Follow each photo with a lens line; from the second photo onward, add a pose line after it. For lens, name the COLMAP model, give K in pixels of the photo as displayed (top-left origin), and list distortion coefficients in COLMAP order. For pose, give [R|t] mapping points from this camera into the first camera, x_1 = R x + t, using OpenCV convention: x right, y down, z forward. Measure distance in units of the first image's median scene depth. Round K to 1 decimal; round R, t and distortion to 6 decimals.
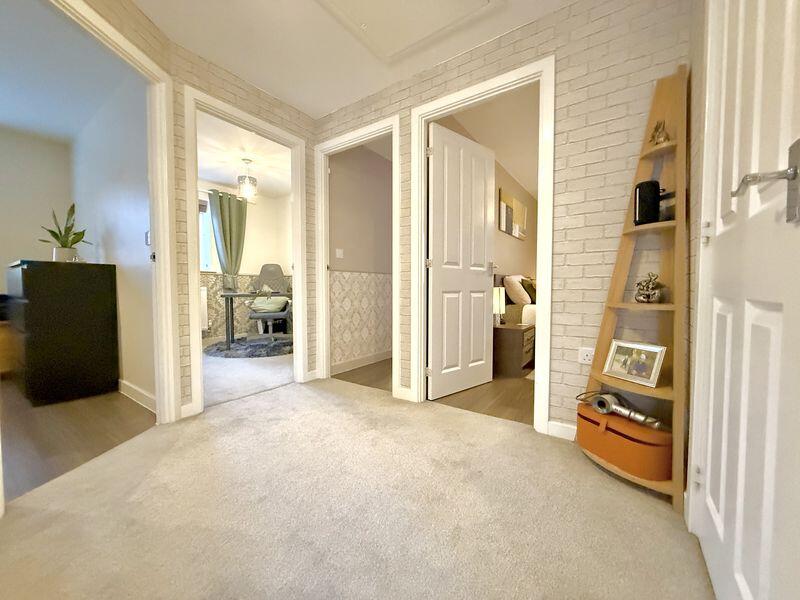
lens RADIAL K [[320.2, 0, 397.0], [0, 320.2, 305.5], [0, 0, 1]] dist [0.002750, 0.000208]
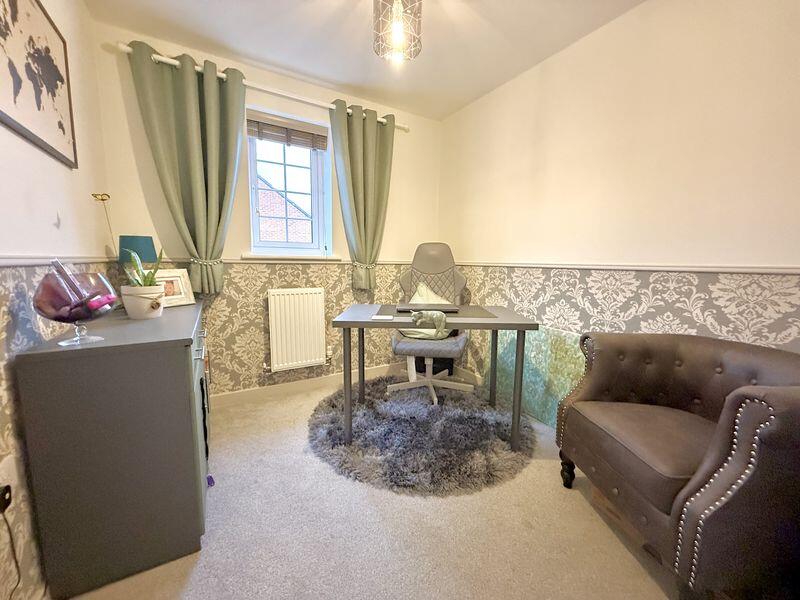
lens RADIAL K [[320.2, 0, 403.2], [0, 320.2, 300.2], [0, 0, 1]] dist [0.002750, 0.000208]
pose [[0.920636, 0.051128, -0.387060, -0.242374], [-0.030566, 0.997784, 0.059097, -0.068880], [0.389224, -0.042576, 0.920159, 0.519718]]
